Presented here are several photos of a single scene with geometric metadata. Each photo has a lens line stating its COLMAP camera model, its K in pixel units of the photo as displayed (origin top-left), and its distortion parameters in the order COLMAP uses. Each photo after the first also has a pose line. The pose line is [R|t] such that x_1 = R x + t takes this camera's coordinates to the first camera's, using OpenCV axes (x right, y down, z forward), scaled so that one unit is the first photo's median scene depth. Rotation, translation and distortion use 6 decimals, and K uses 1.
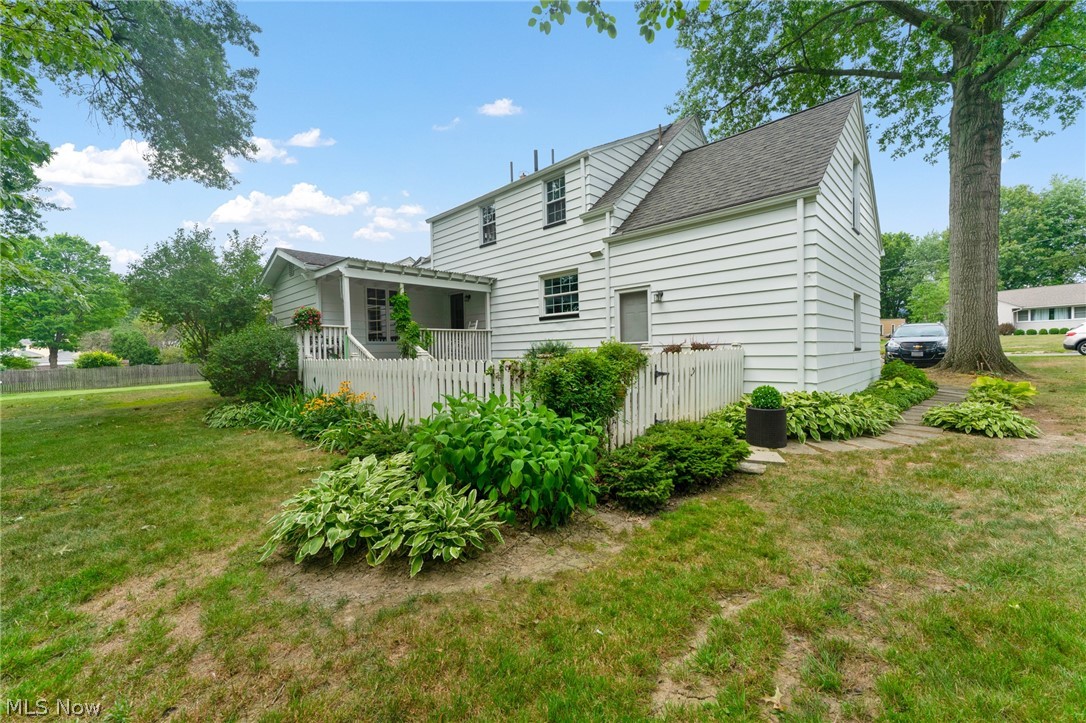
lens RADIAL K [[433.7, 0, 534.3], [0, 433.7, 365.6], [0, 0, 1]] dist [0.002797, 0.000182]
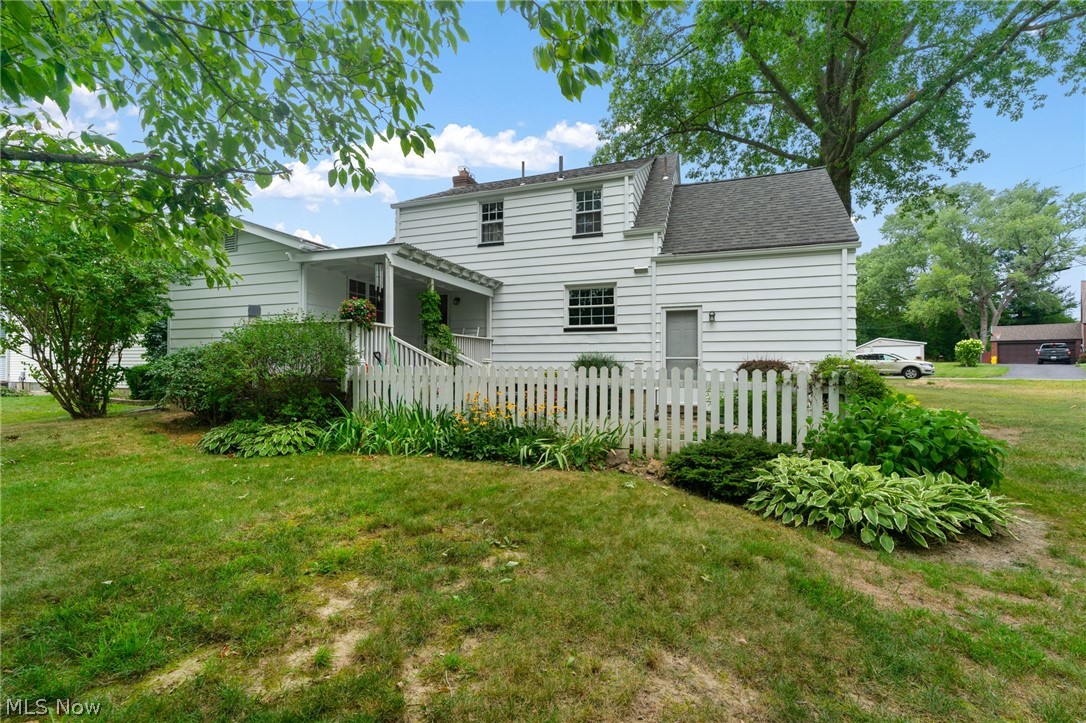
lens RADIAL K [[475.0, 0, 541.3], [0, 475.0, 362.3], [0, 0, 1]] dist [-0.000970, -0.000122]
pose [[0.913839, 0.029874, 0.404977, -0.482139], [-0.012368, 0.998875, -0.045777, 0.013312], [-0.405889, 0.036824, 0.913180, 0.069574]]
